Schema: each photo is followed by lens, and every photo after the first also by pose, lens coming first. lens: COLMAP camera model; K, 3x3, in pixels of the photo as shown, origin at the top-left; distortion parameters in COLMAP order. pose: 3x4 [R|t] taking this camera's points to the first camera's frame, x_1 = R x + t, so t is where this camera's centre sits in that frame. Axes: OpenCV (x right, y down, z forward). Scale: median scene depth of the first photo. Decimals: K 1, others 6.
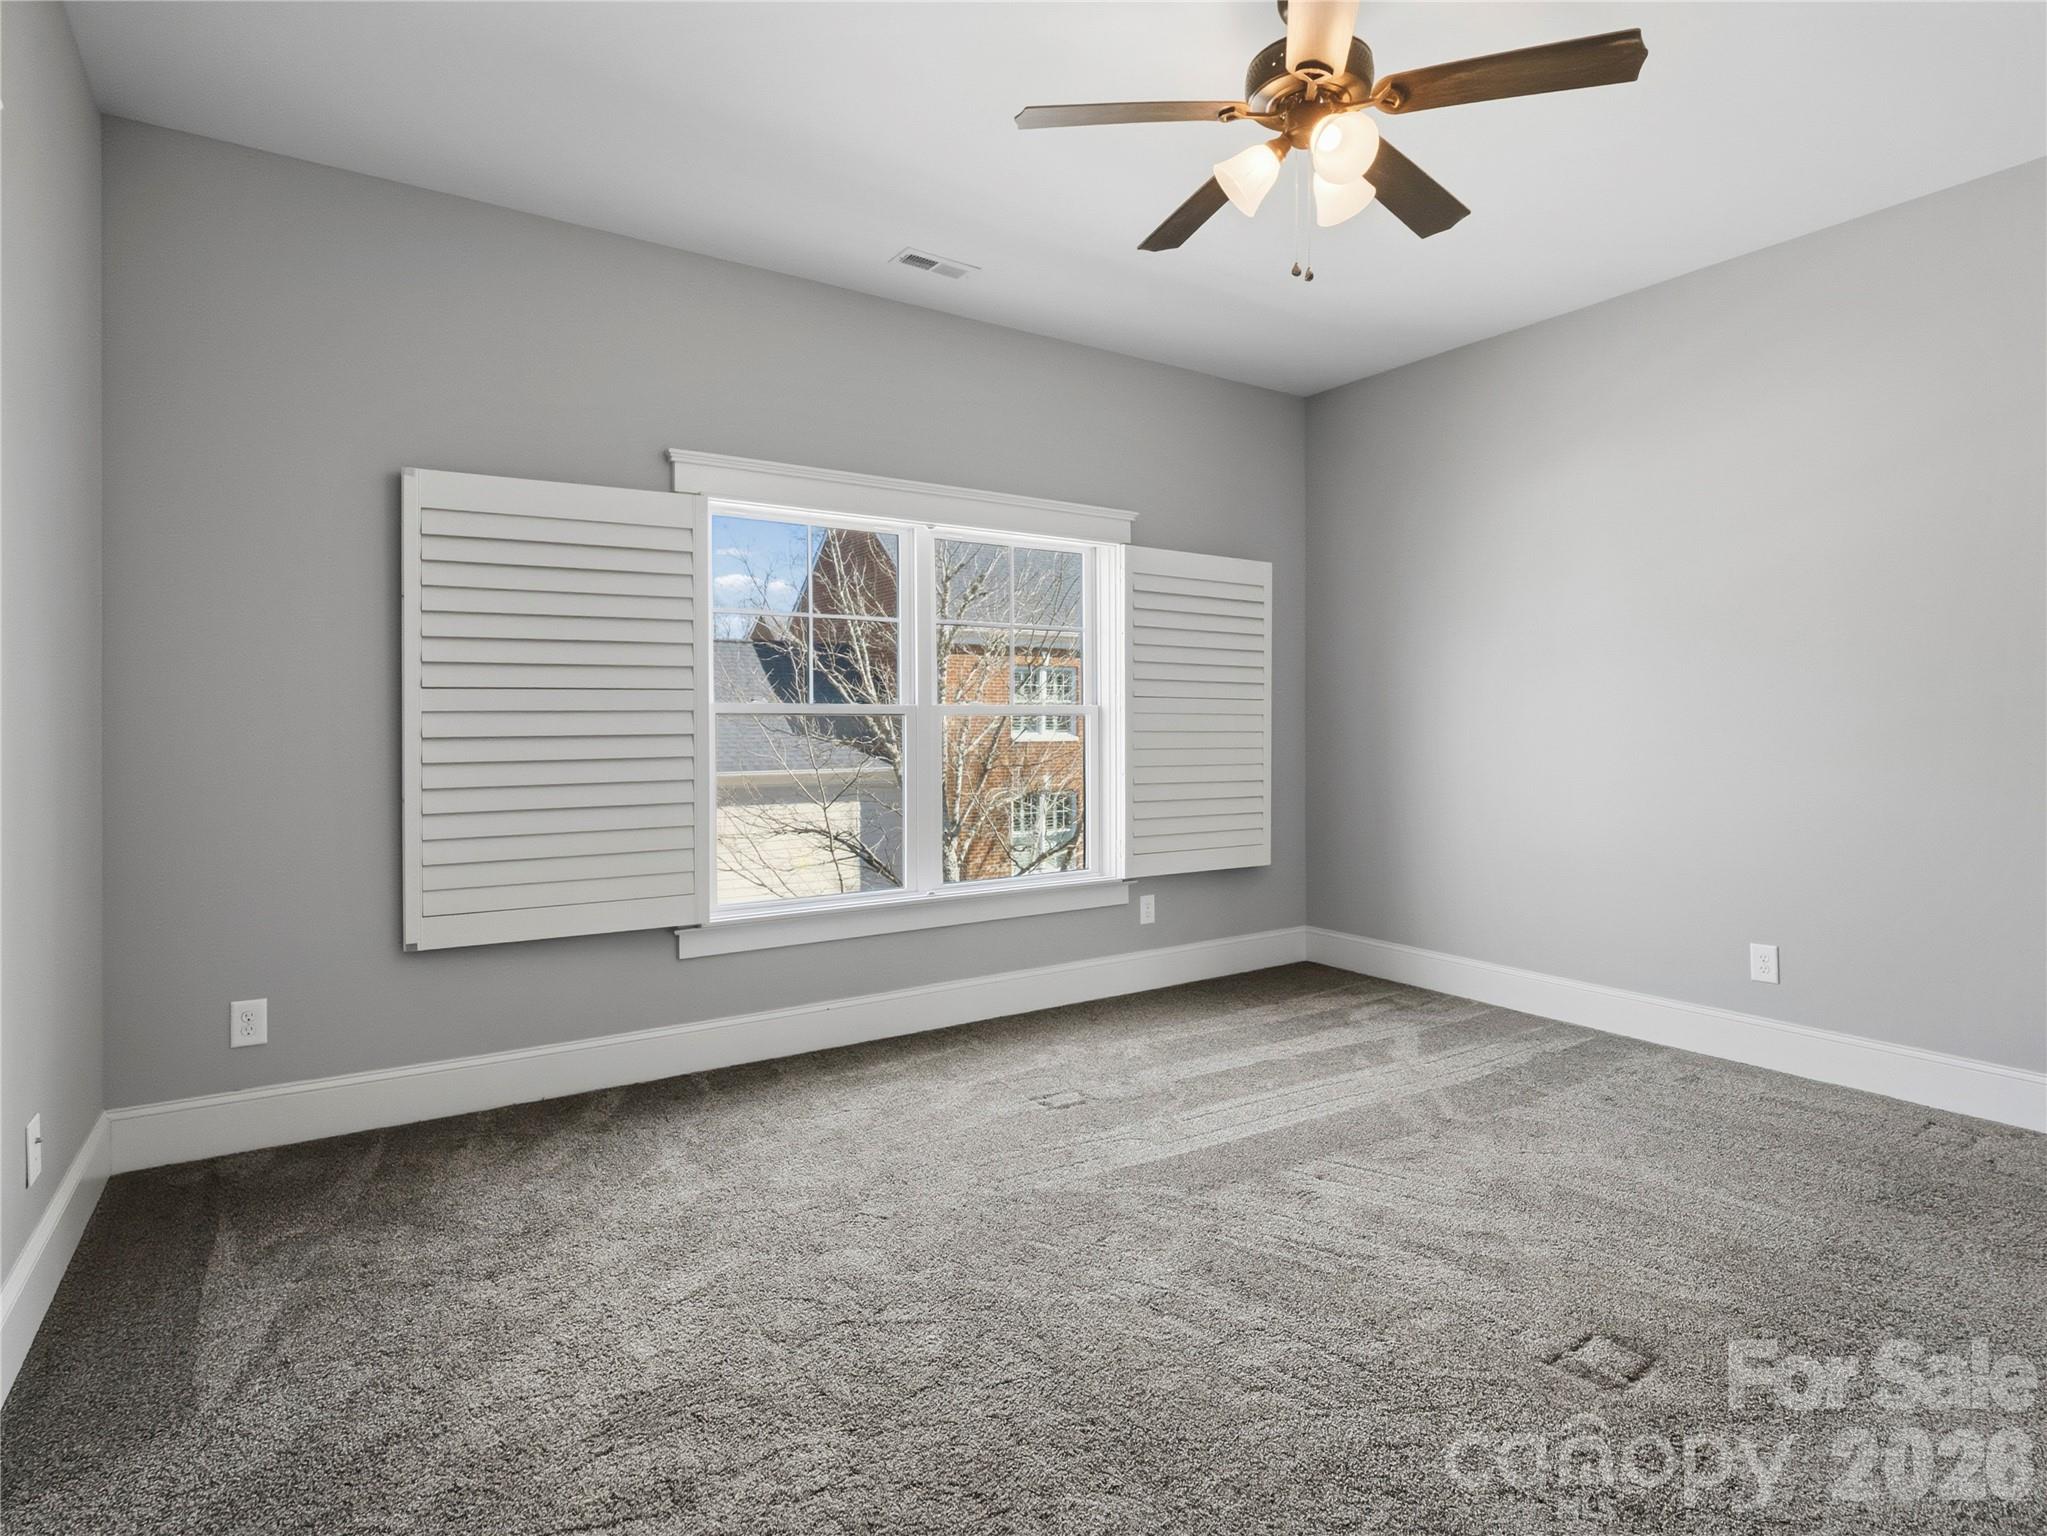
lens RADIAL K [[1079.8, 0, 1023.5], [0, 1079.8, 725.2], [0, 0, 1]] dist [-0.012746, -0.001282]
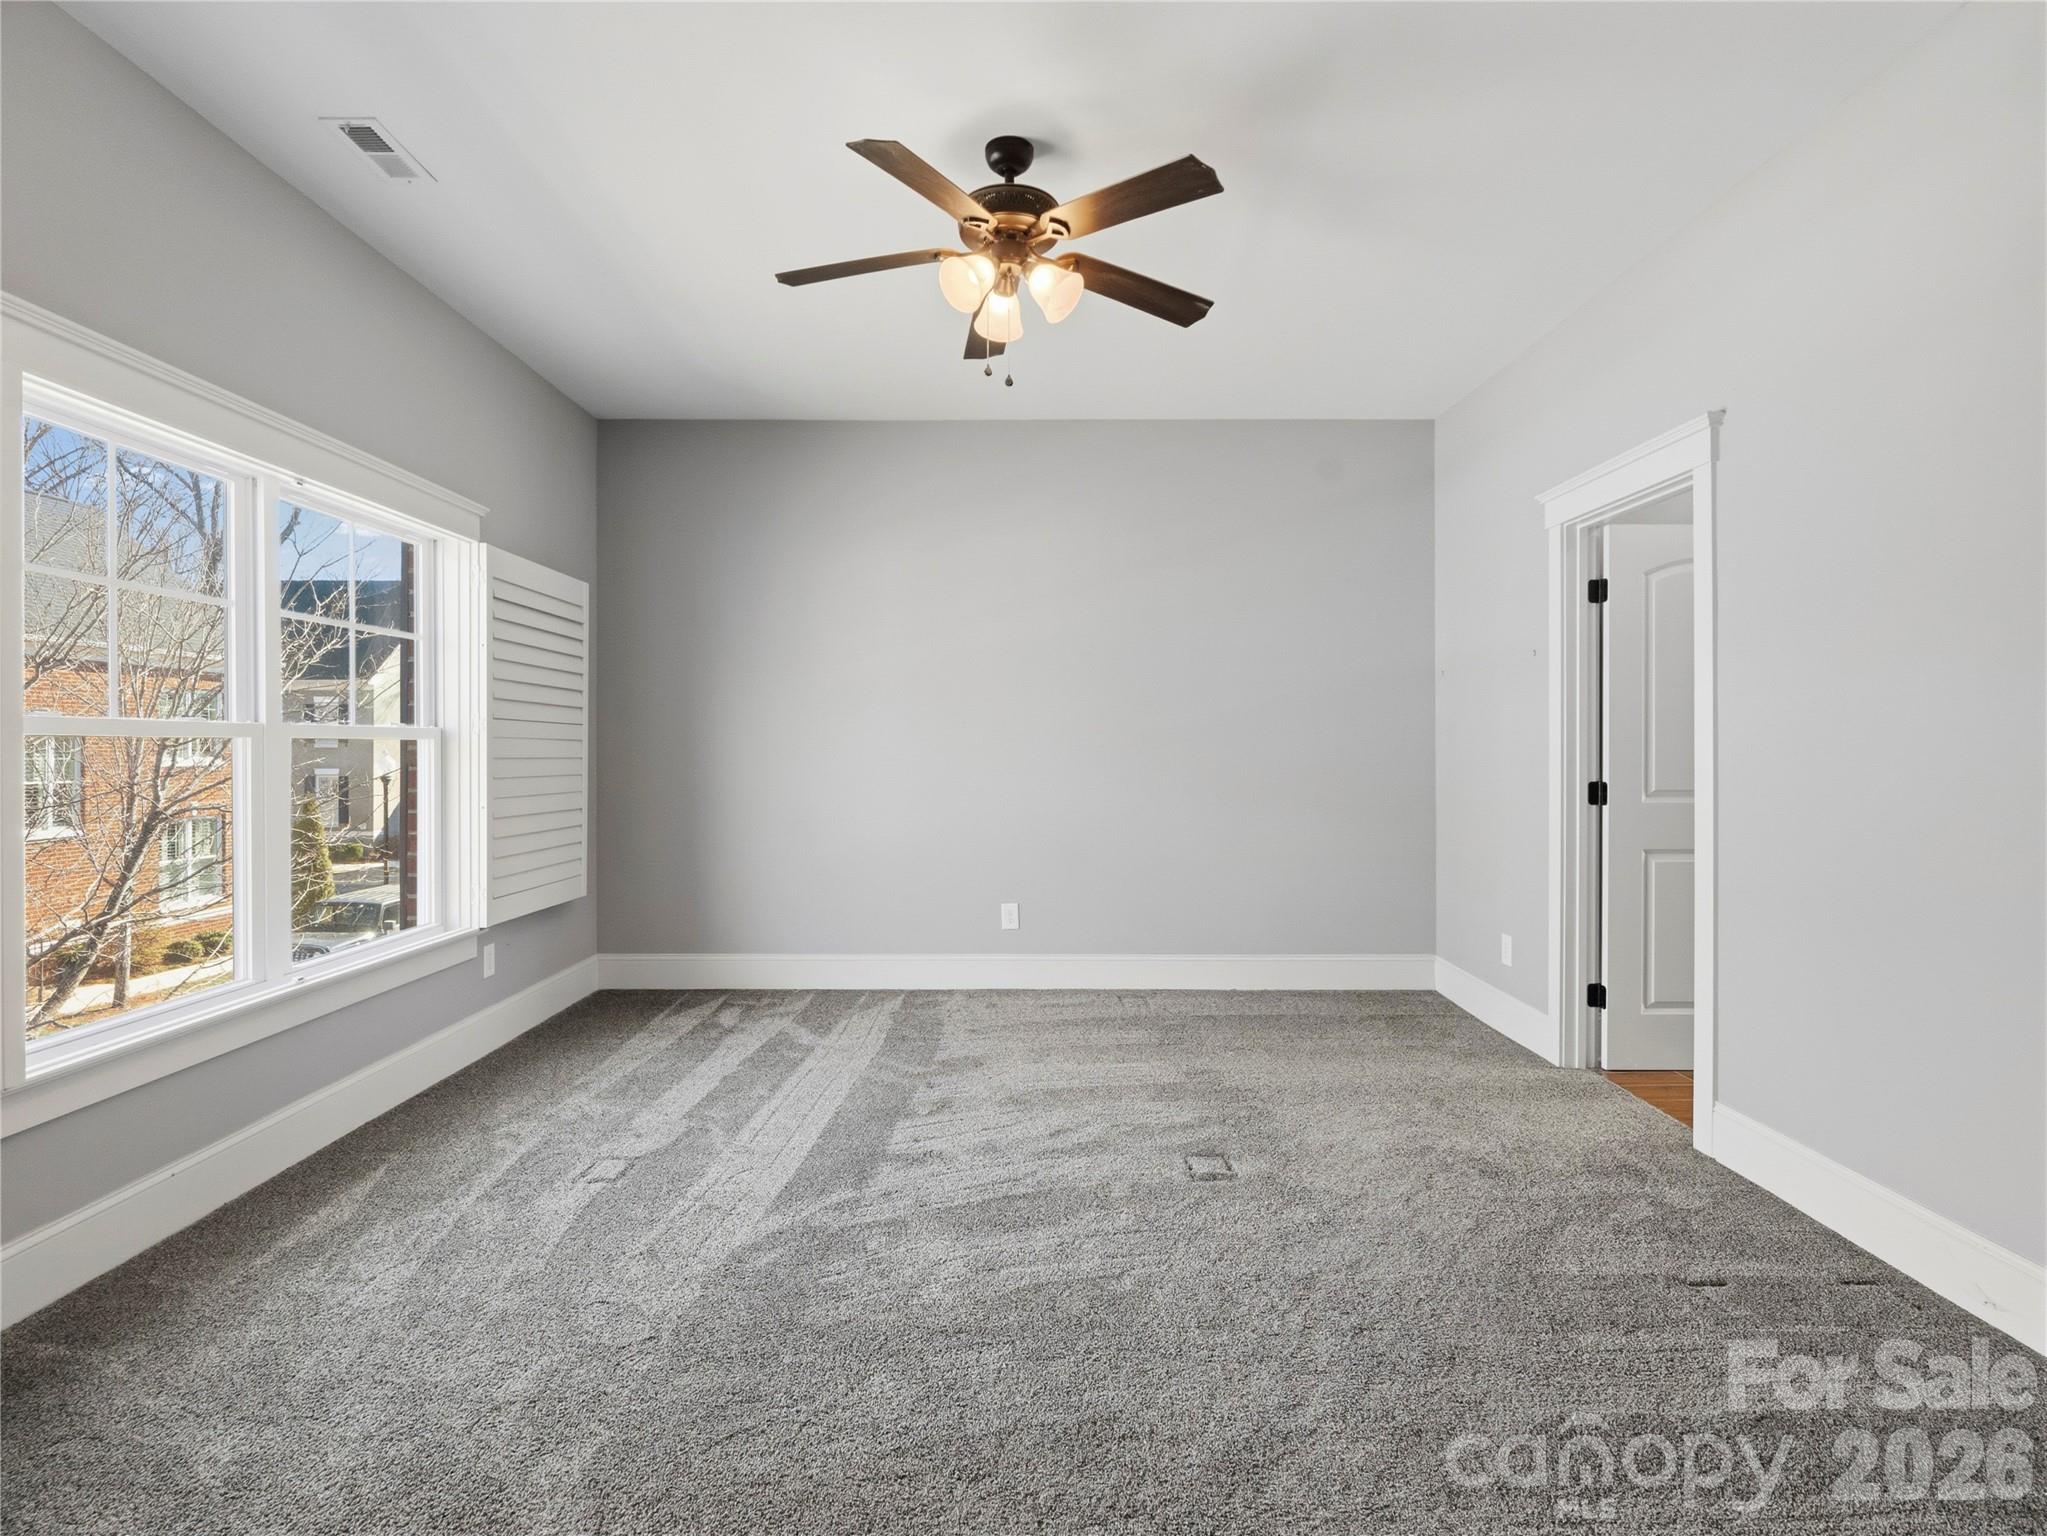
lens RADIAL K [[1048.5, 0, 992.6], [0, 1048.5, 754.2], [0, 0, 1]] dist [-0.003773, -0.001191]
pose [[0.555206, -0.004744, 0.831699, -0.512429], [0.002348, 0.999989, 0.004136, -0.001323], [-0.831710, -0.000343, 0.555211, 0.252222]]
